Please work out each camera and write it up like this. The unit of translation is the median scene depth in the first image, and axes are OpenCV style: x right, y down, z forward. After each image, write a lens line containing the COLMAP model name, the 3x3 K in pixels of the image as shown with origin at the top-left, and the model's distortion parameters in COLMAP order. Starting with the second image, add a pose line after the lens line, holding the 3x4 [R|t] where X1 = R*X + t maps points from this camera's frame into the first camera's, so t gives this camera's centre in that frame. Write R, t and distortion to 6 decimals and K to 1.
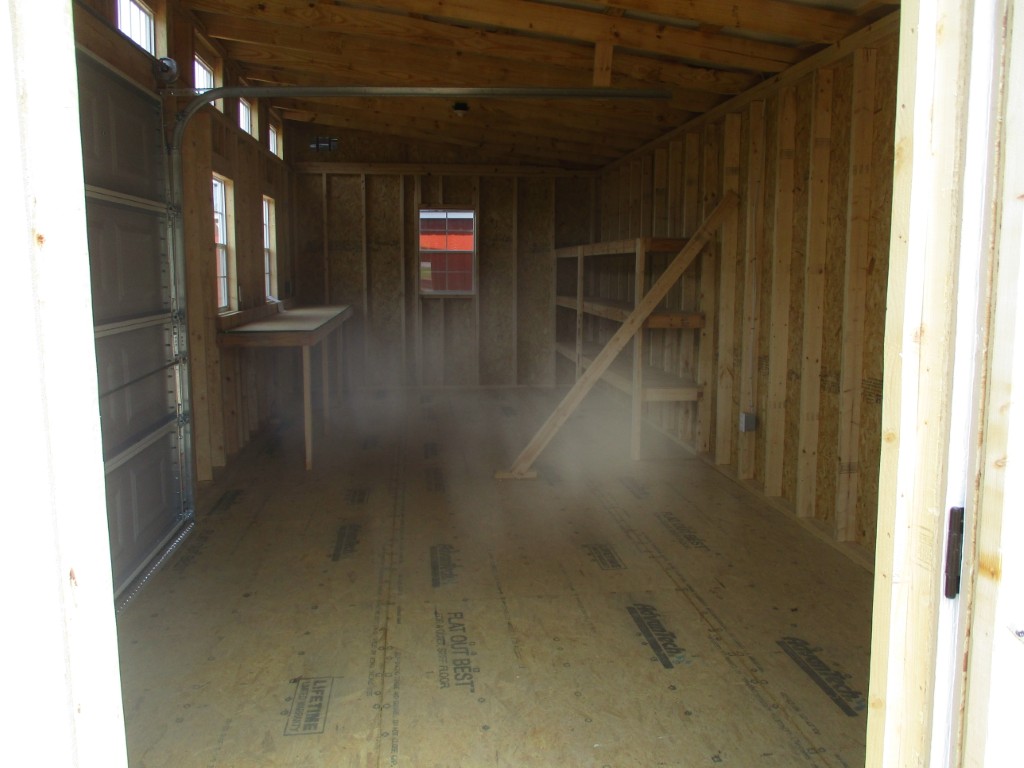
lens RADIAL K [[856.2, 0, 520.7], [0, 856.2, 374.8], [0, 0, 1]] dist [-0.063386, 0.094481]
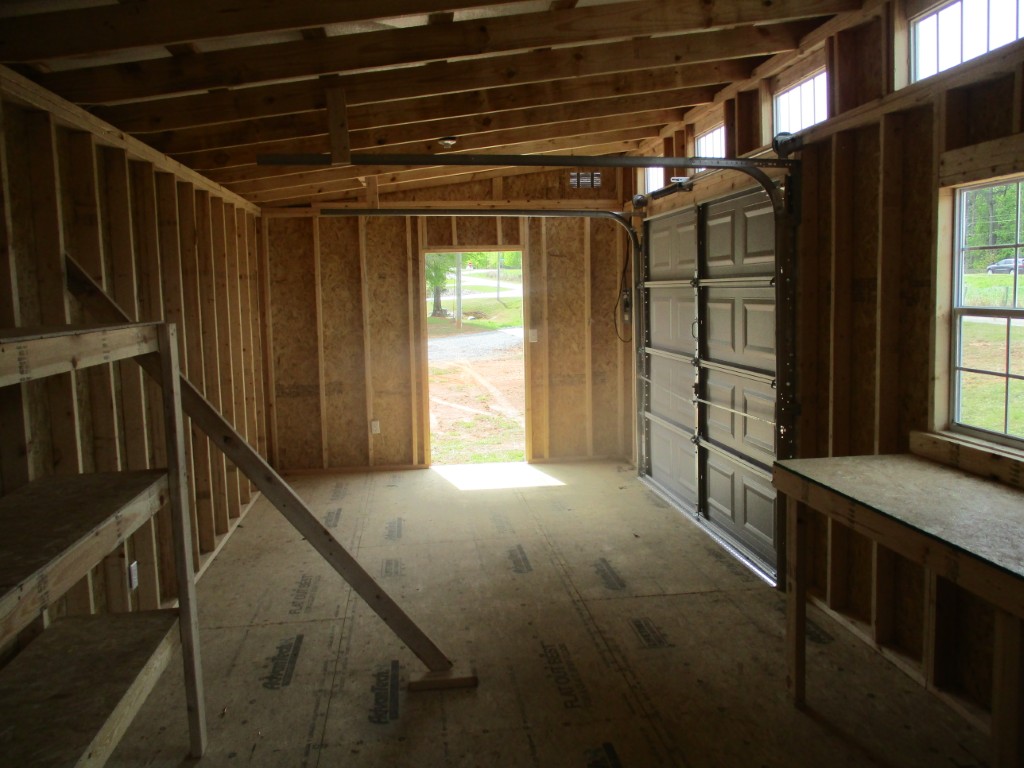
lens RADIAL K [[856.2, 0, 520.7], [0, 856.2, 374.8], [0, 0, 1]] dist [-0.063386, 0.094481]
pose [[-0.999558, 0.029110, -0.006100, -0.041098], [0.026993, 0.974007, 0.224902, -0.153435], [0.012488, 0.224638, -0.974362, 0.962542]]
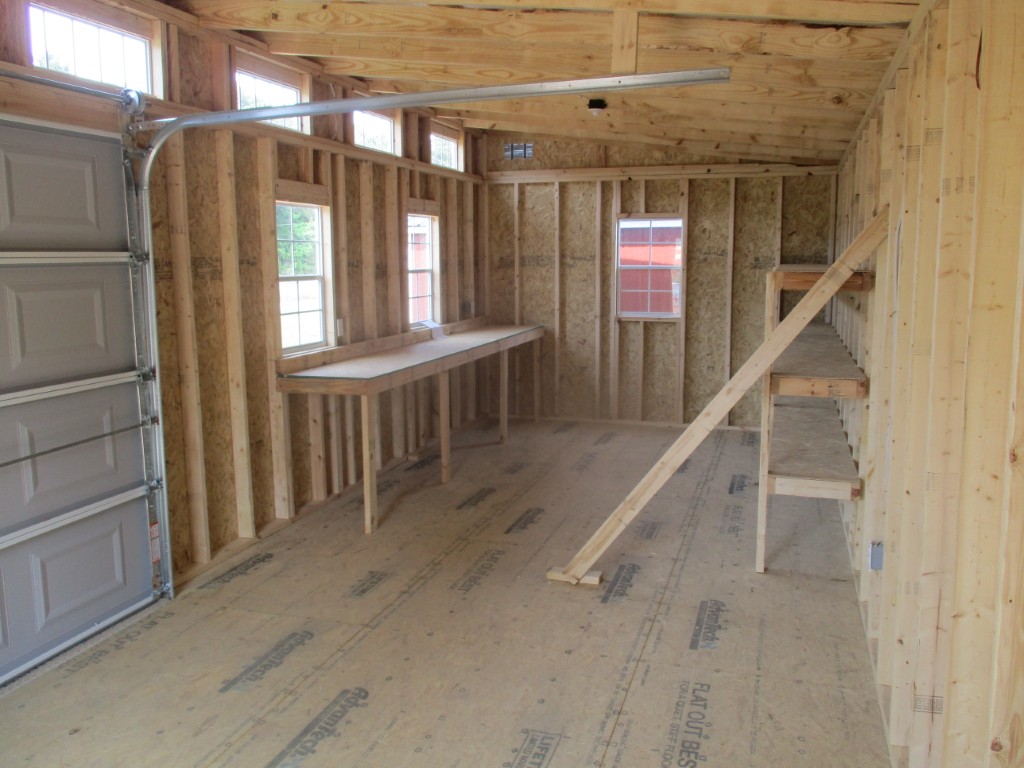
lens RADIAL K [[856.2, 0, 520.7], [0, 856.2, 374.8], [0, 0, 1]] dist [-0.063386, 0.094481]
pose [[0.912609, 0.048536, -0.405941, 0.157546], [-0.043492, 0.998819, 0.021648, -0.050696], [0.406513, -0.002102, 0.913643, 0.162423]]
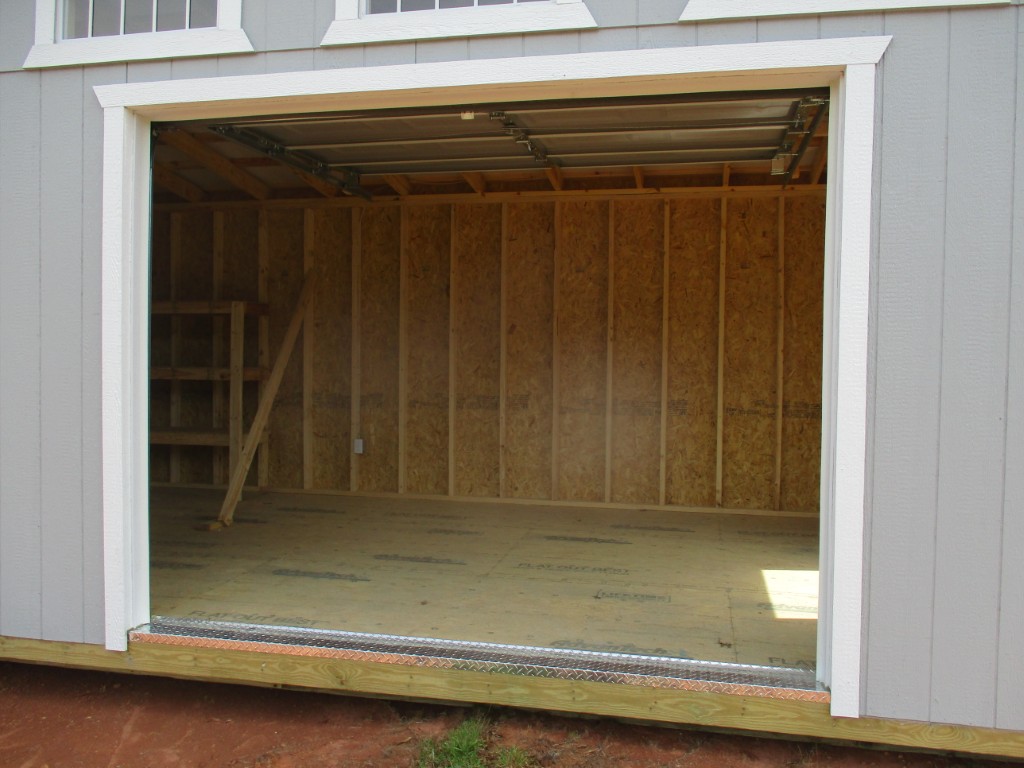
lens RADIAL K [[857.0, 0, 512.0], [0, 857.0, 384.0], [0, 0, 1]] dist [-0.003586, -0.010804]
pose [[0.332344, -0.029262, 0.942704, -0.520020], [0.107909, 0.994135, -0.007185, -0.002663], [-0.936965, 0.104114, 0.333552, 0.188757]]
